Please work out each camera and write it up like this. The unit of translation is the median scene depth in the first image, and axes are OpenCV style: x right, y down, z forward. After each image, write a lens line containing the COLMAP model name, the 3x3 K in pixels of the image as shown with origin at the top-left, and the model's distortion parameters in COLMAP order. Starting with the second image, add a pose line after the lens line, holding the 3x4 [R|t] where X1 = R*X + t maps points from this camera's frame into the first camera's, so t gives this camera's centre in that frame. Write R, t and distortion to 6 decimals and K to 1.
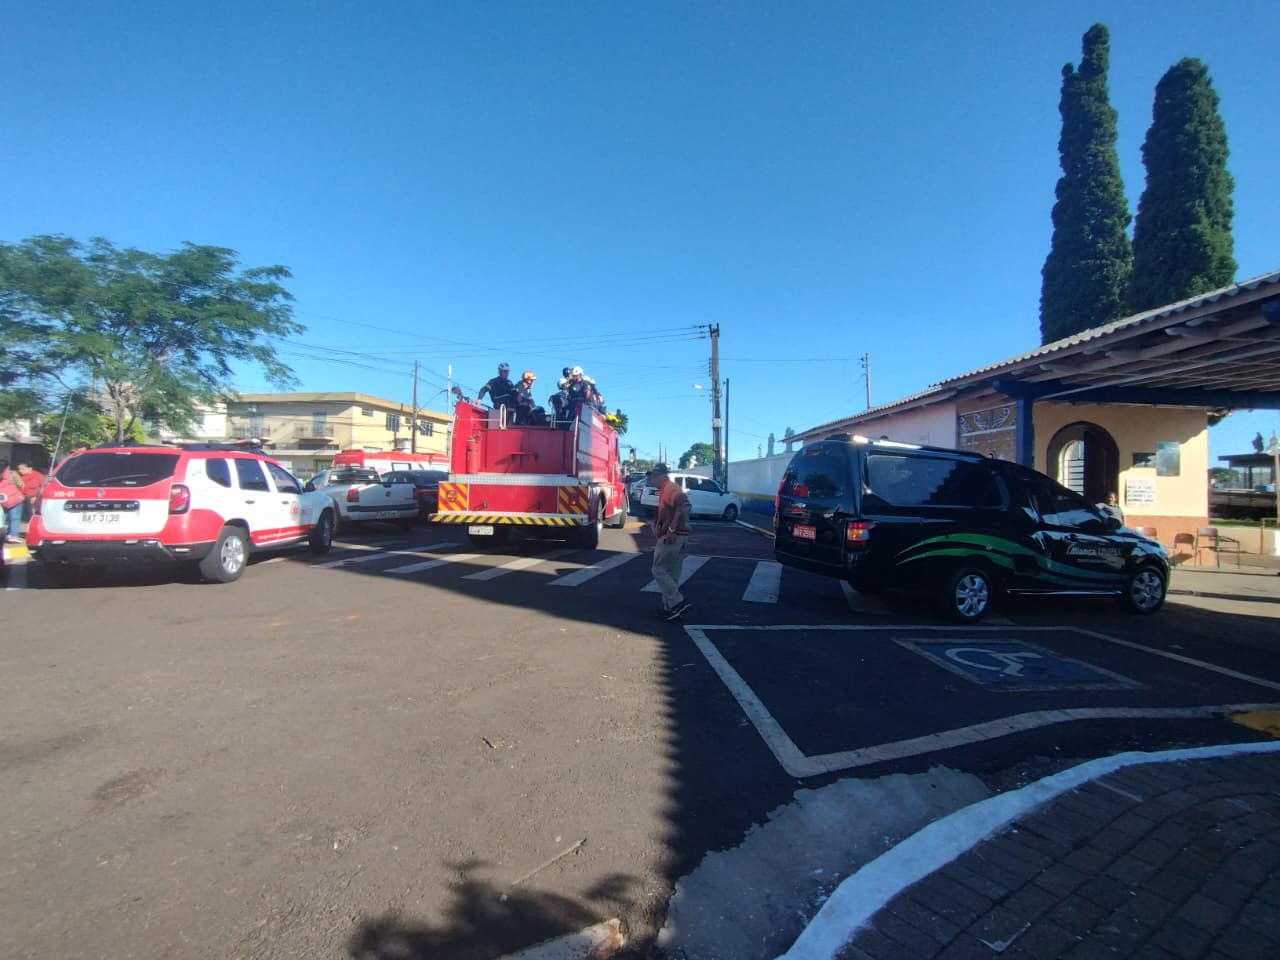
lens RADIAL K [[609.6, 0, 629.8], [0, 609.6, 476.3], [0, 0, 1]] dist [-0.002860, 0.000494]
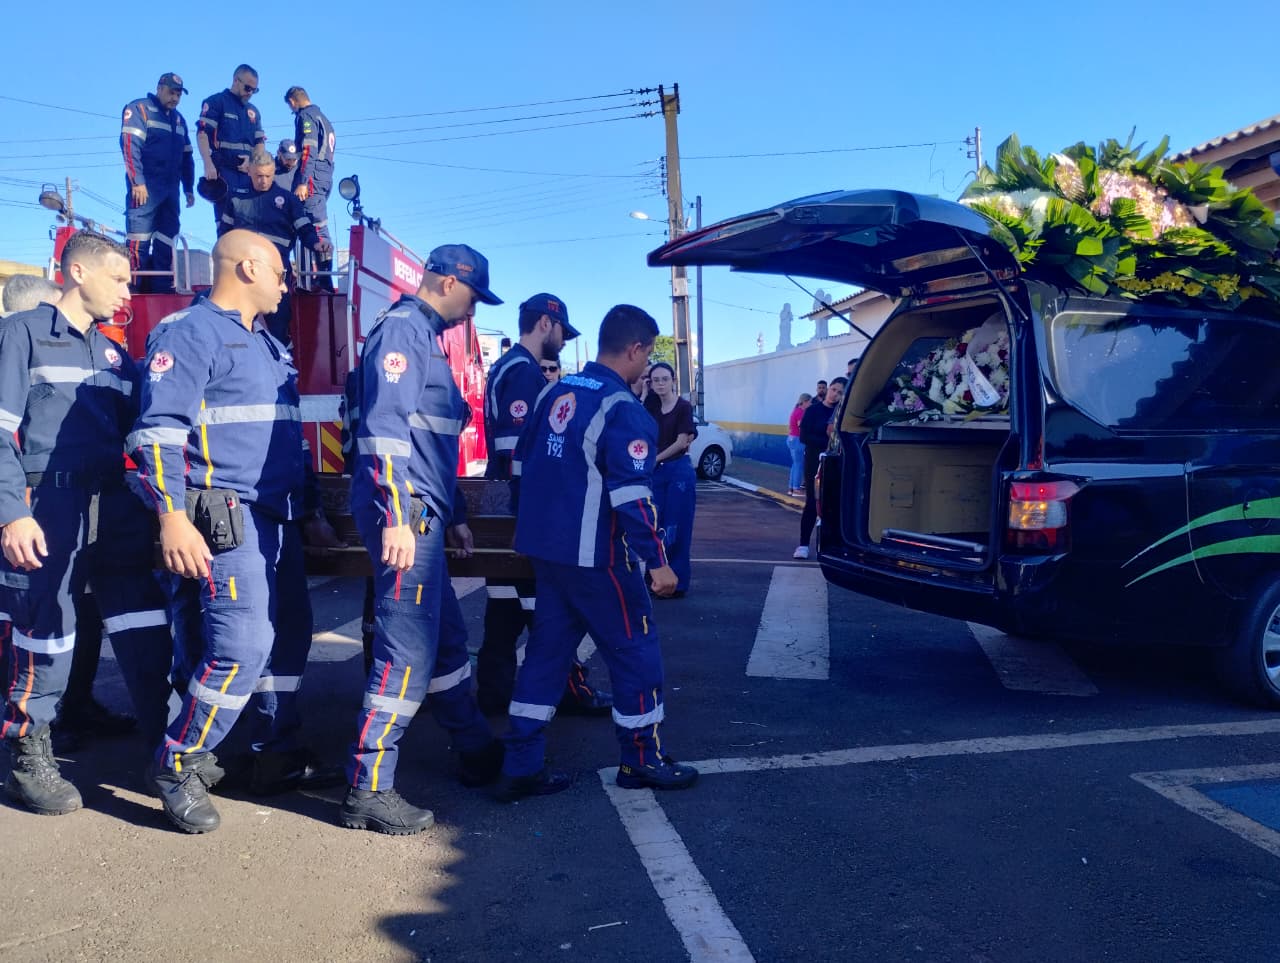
lens RADIAL K [[1086.1, 0, 640.0], [0, 1086.1, 481.5], [0, 0, 1]] dist [0.057930, -0.074826]
pose [[0.994407, -0.041325, 0.097193, 0.025100], [0.033969, 0.996517, 0.076159, 0.007173], [-0.100001, -0.072432, 0.992347, 0.153208]]
